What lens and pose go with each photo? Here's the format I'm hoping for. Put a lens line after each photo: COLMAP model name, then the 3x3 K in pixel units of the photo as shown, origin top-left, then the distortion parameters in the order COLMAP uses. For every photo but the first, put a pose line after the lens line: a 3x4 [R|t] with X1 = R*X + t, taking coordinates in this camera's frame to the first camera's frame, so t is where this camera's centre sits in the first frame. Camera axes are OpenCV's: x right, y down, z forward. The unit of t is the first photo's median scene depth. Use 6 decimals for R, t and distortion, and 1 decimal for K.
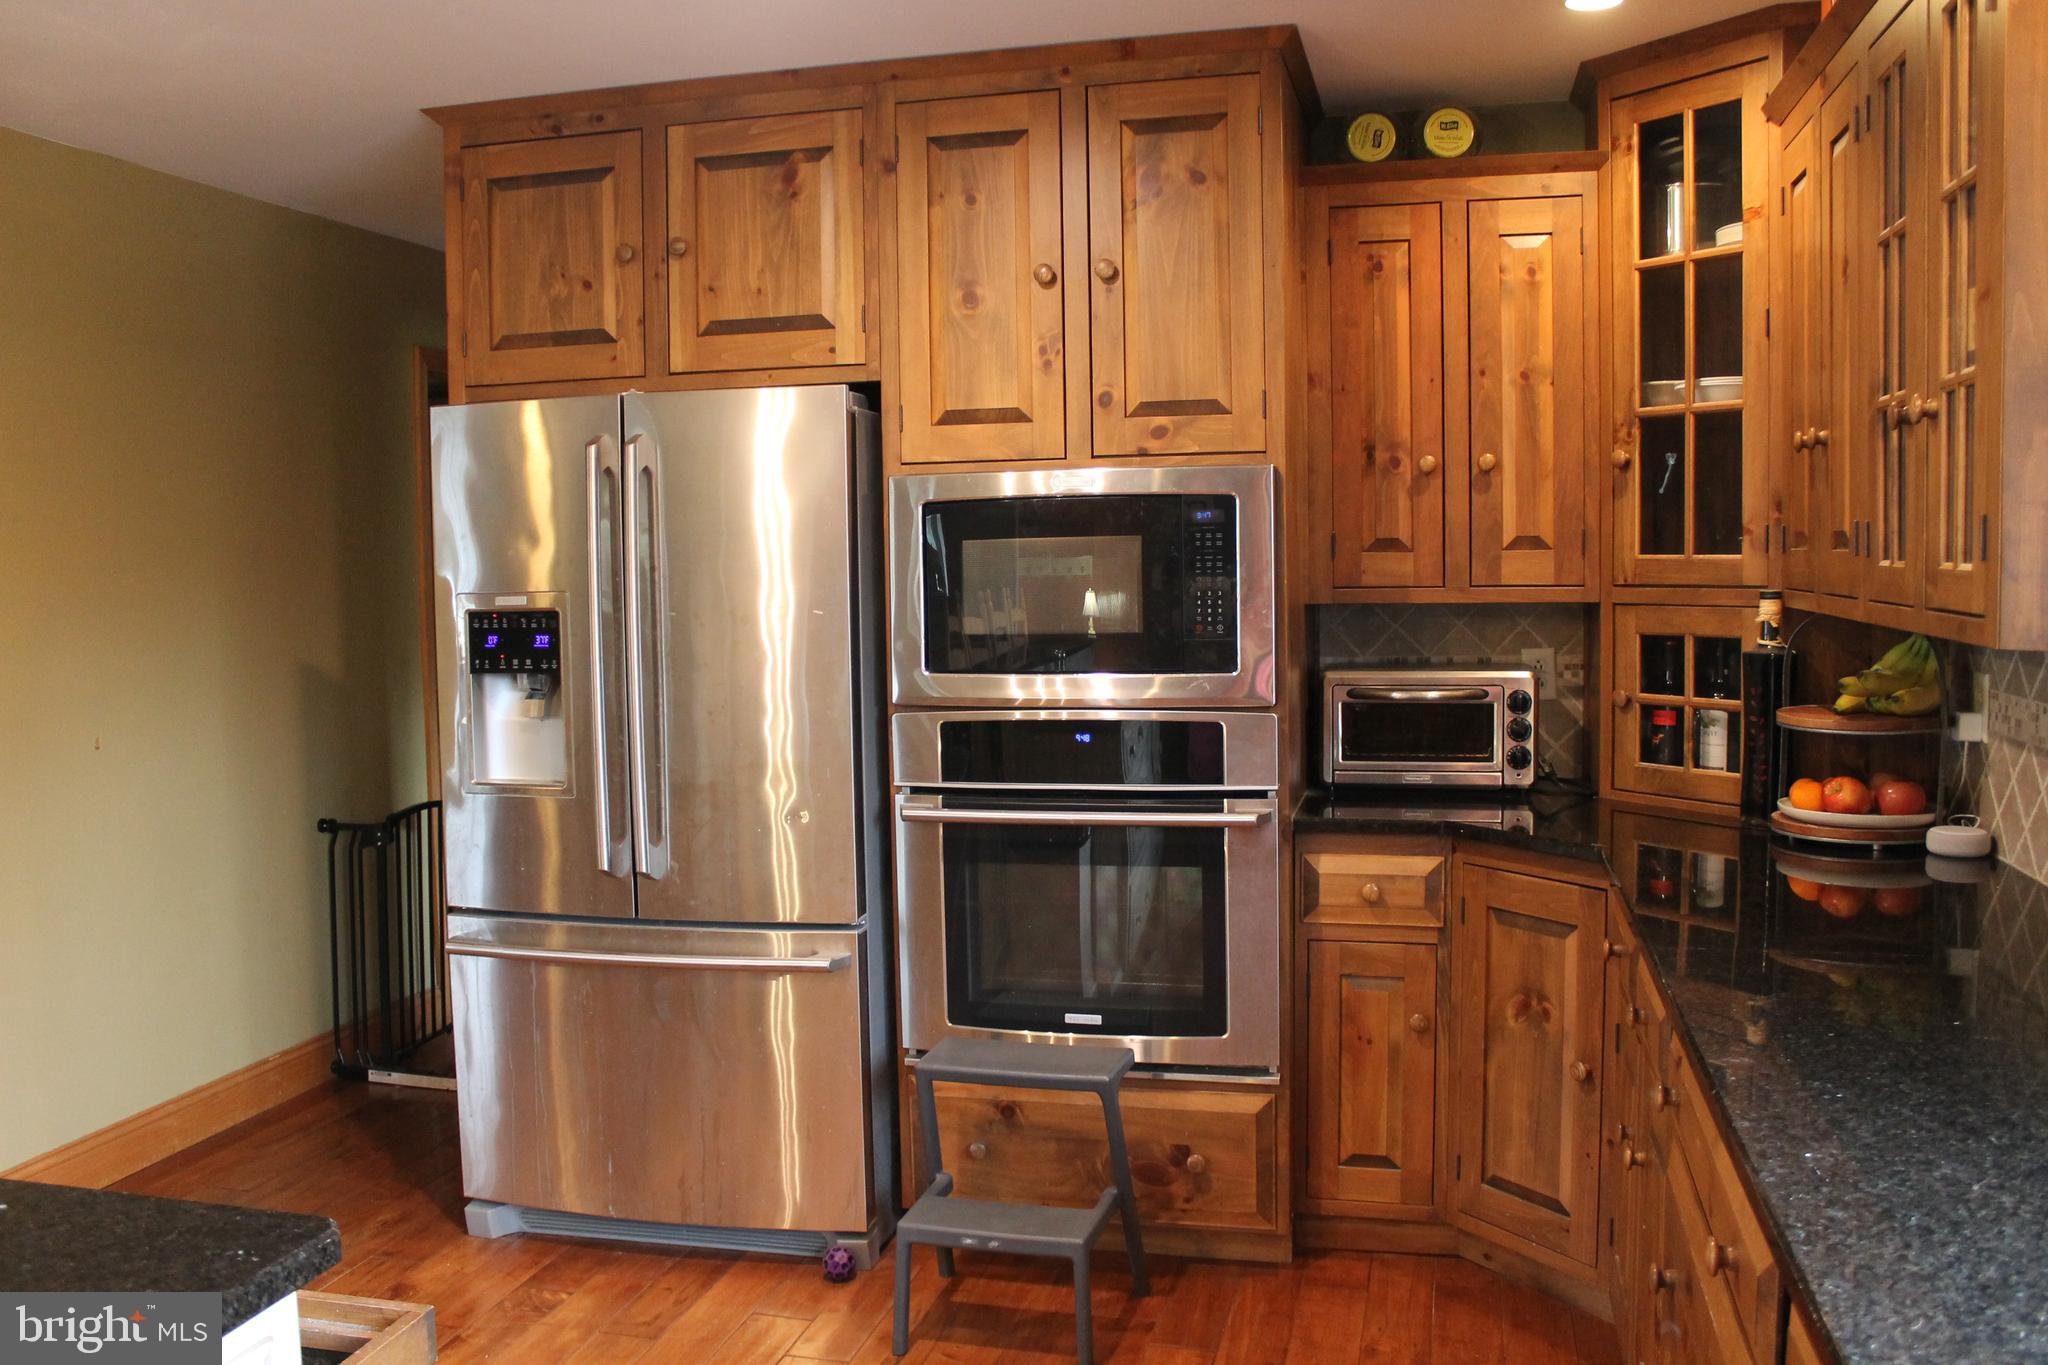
lens RADIAL K [[1712.5, 0, 1005.8], [0, 1712.5, 676.2], [0, 0, 1]] dist [-0.166739, 0.141796]
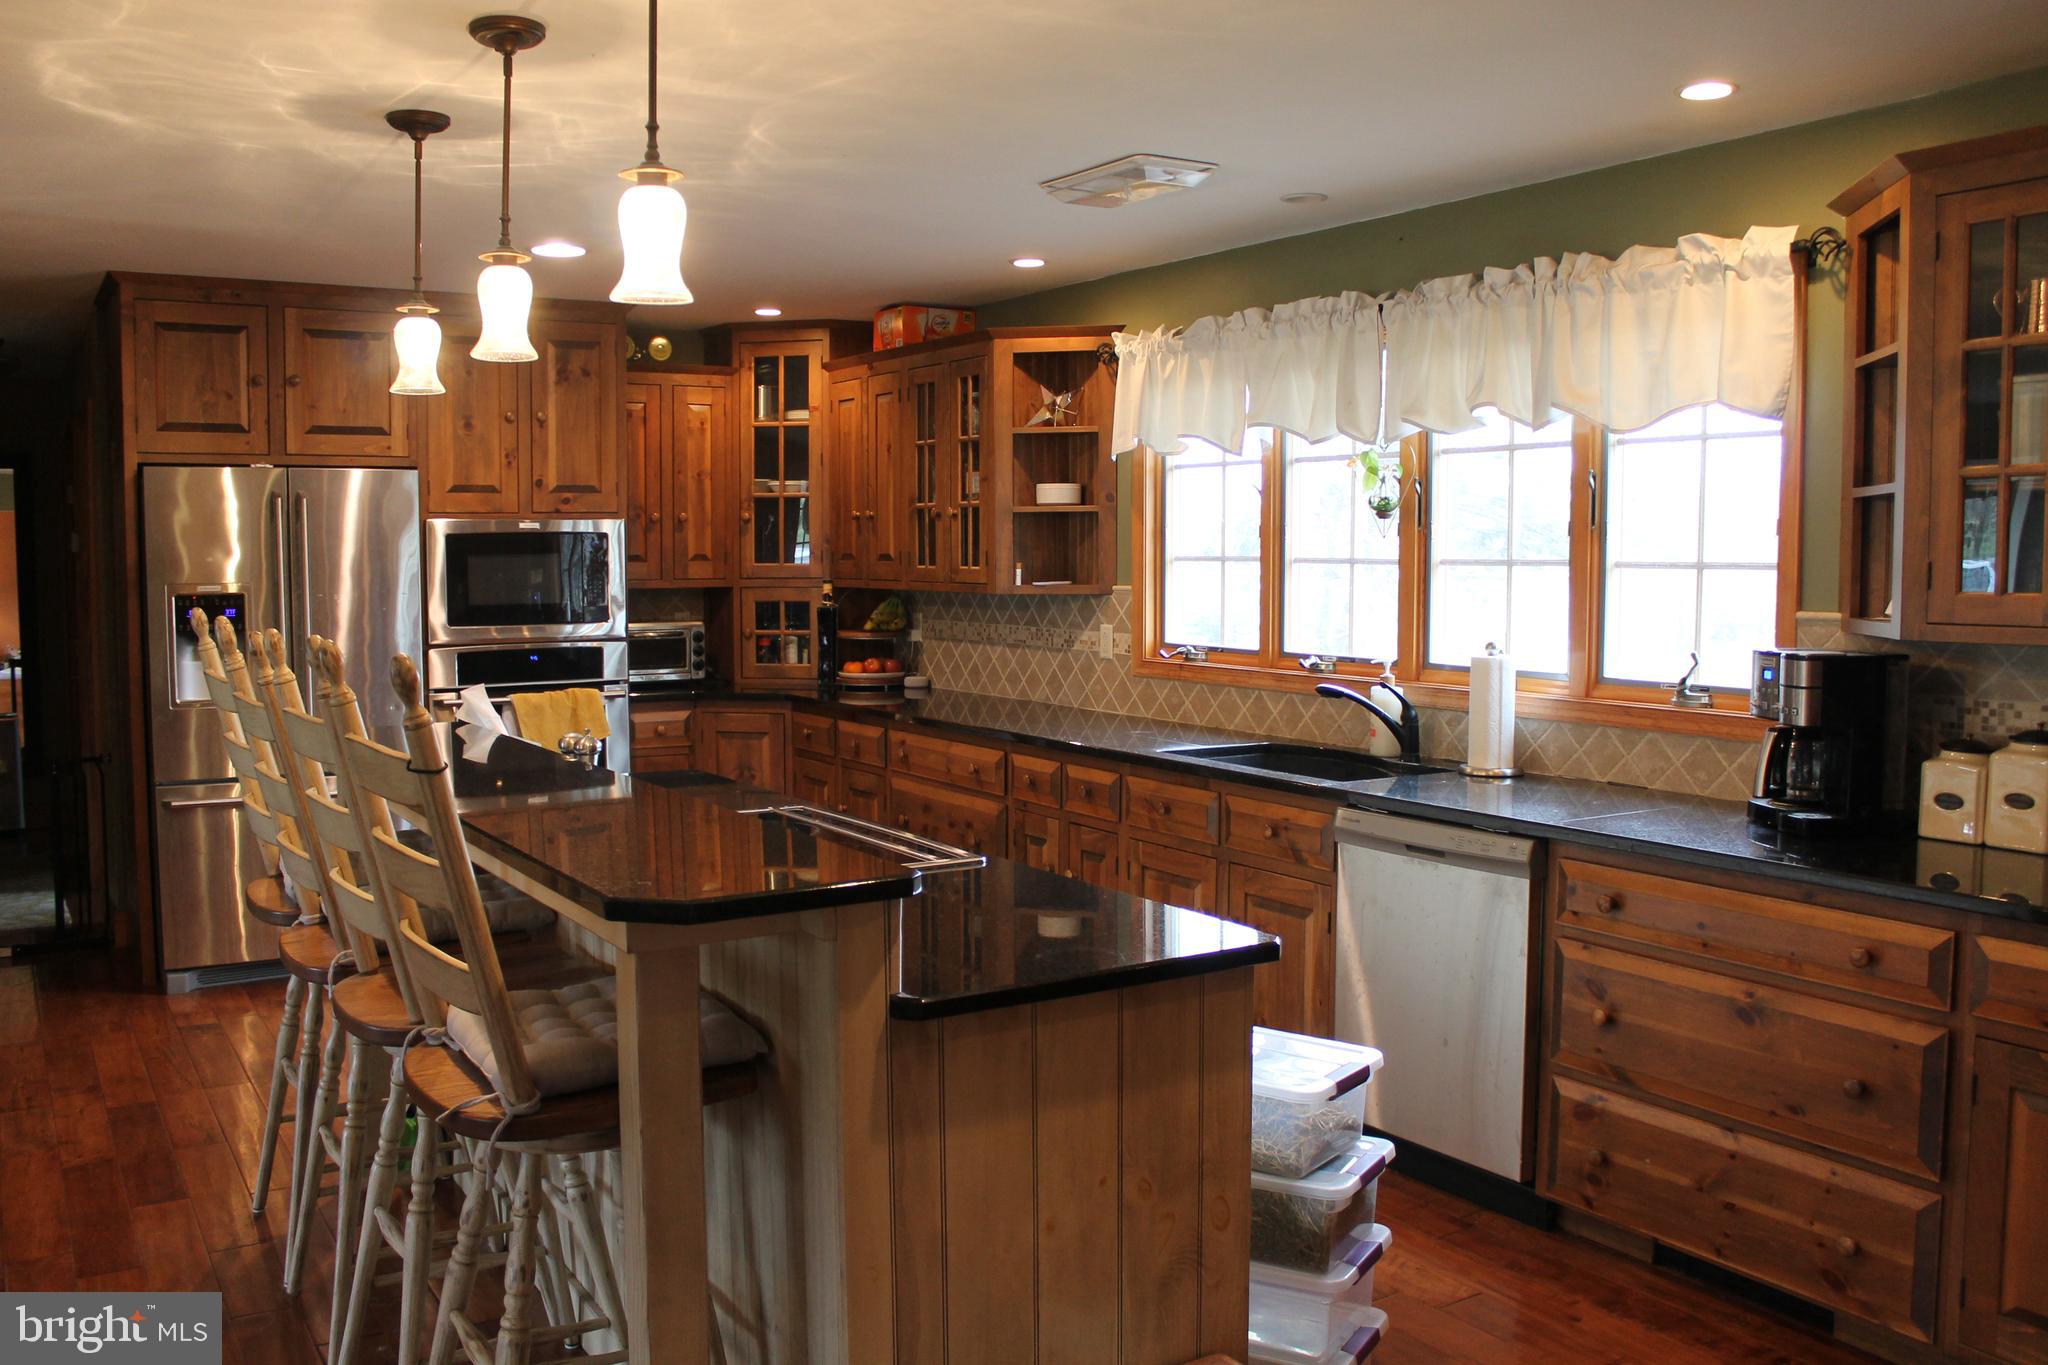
lens RADIAL K [[1712.5, 0, 1005.8], [0, 1712.5, 676.2], [0, 0, 1]] dist [-0.166739, 0.141796]
pose [[0.690019, -0.038383, 0.722772, -0.947927], [0.042604, 0.999015, 0.012380, 0.054756], [-0.722536, 0.022251, 0.690975, -0.689518]]
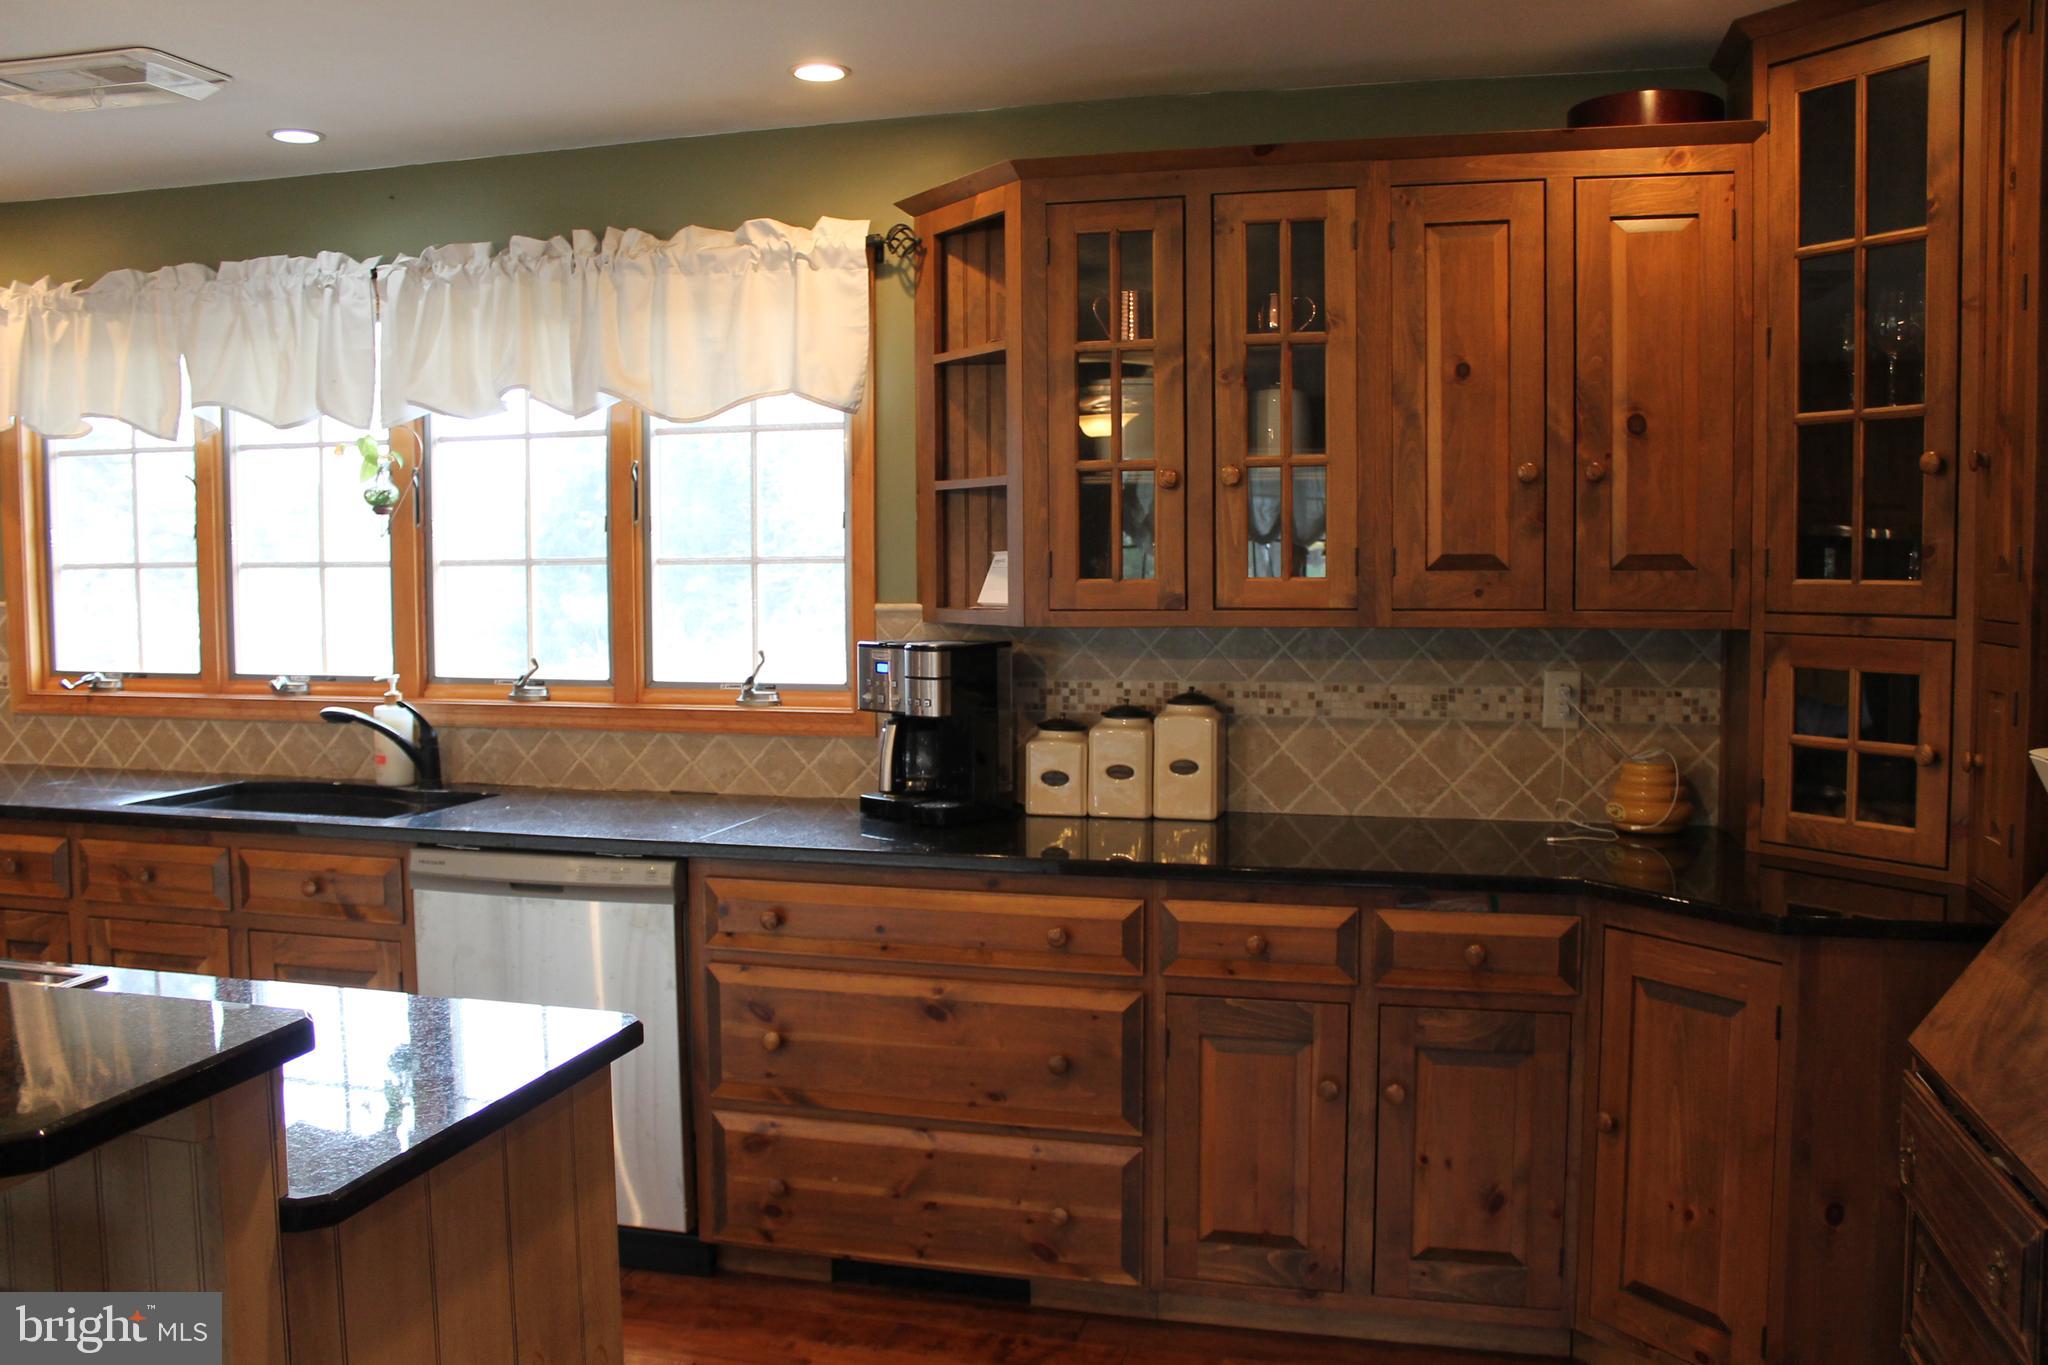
lens RADIAL K [[1712.5, 0, 1005.8], [0, 1712.5, 676.2], [0, 0, 1]] dist [-0.166739, 0.141796]
pose [[0.010781, -0.056475, 0.998346, -0.926609], [0.077441, 0.995452, 0.055475, 0.039607], [-0.996939, 0.076715, 0.015105, -0.413013]]
